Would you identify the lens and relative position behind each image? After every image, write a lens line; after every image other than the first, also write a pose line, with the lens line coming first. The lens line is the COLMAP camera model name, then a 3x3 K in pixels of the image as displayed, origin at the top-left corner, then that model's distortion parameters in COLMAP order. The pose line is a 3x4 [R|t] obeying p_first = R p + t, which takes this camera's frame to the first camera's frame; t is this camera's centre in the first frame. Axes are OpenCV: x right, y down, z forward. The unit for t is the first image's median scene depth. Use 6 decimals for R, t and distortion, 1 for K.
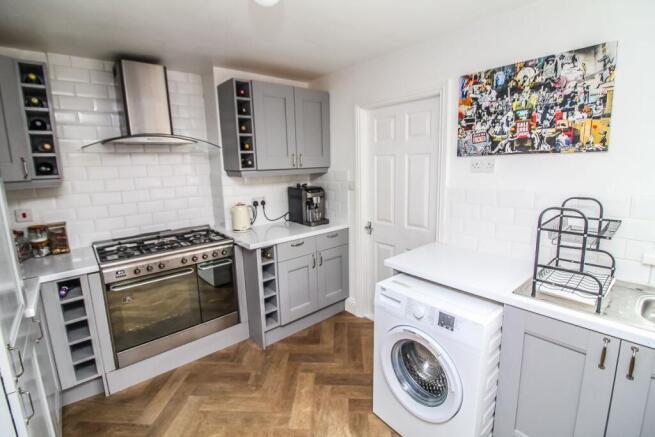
lens RADIAL K [[301.0, 0, 328.0], [0, 301.0, 214.6], [0, 0, 1]] dist [-0.002798, -0.008712]
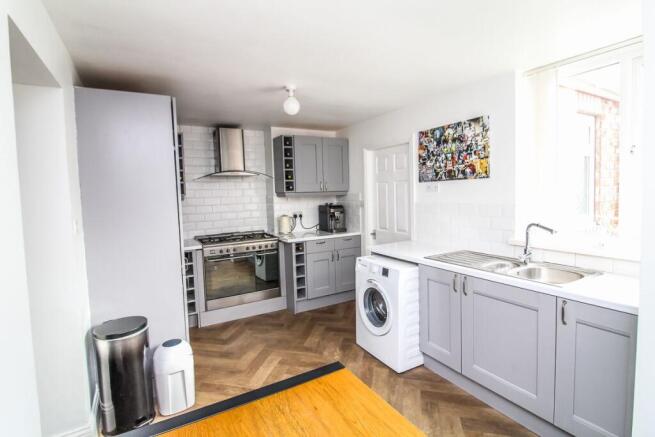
lens RADIAL K [[327.3, 0, 327.7], [0, 327.3, 217.1], [0, 0, 1]] dist [-0.000744, 0.000022]
pose [[0.981625, 0.012401, -0.190418, 0.259182], [-0.030141, 0.995436, -0.090551, 0.130735], [0.188425, 0.094627, 0.977518, -0.617114]]
